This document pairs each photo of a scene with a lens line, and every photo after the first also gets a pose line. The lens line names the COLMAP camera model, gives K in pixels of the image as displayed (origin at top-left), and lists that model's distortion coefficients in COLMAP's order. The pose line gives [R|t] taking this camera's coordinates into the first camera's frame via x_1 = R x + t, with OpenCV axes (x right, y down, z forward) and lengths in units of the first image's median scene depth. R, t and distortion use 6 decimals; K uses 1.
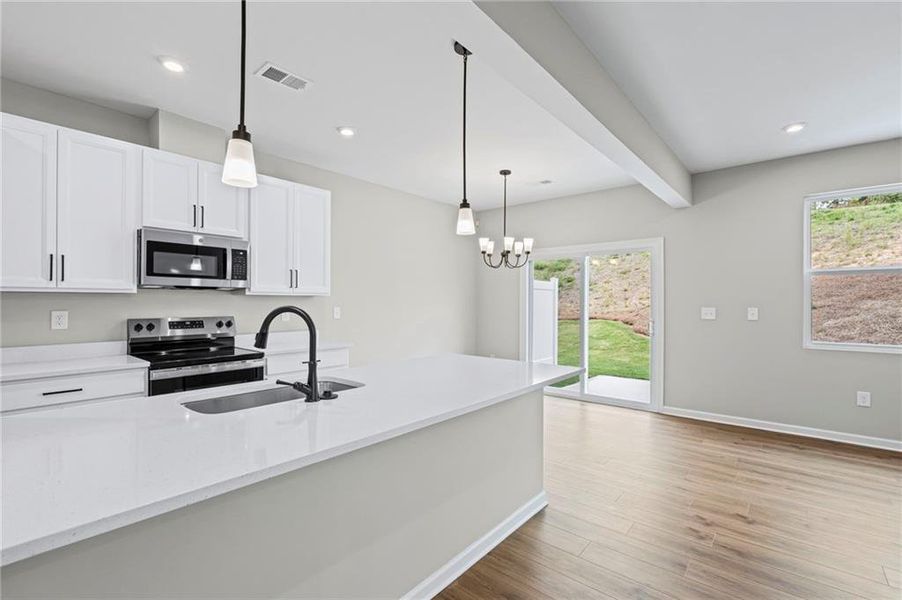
lens RADIAL K [[412.9, 0, 447.5], [0, 412.9, 303.1], [0, 0, 1]] dist [0.000560, 0.000282]
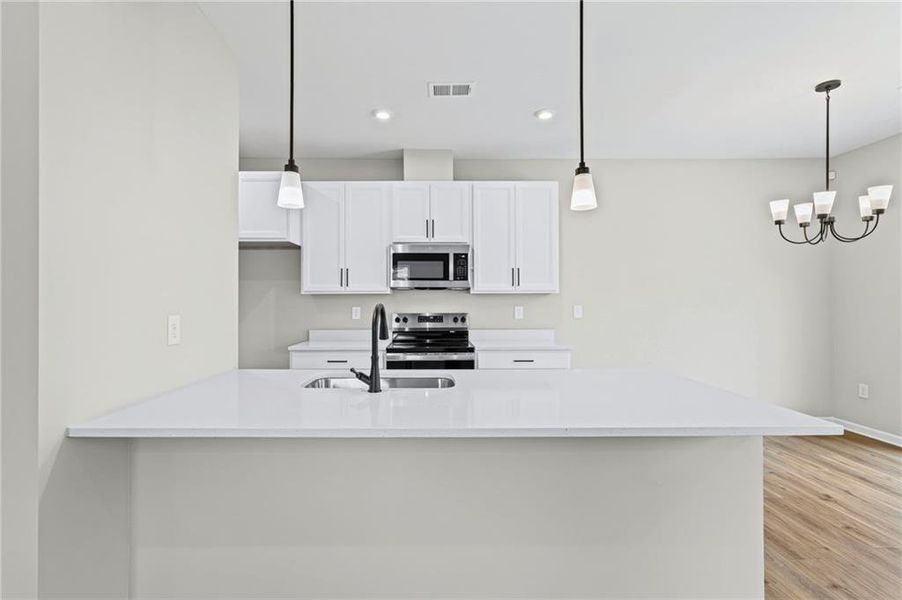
lens RADIAL K [[423.4, 0, 451.0], [0, 423.4, 300.0], [0, 0, 1]] dist [0.000397, -0.000264]
pose [[0.650335, -0.003279, -0.759640, 0.357039], [0.002143, 0.999995, -0.002482, -0.000127], [0.759644, -0.000014, 0.650339, 0.239062]]
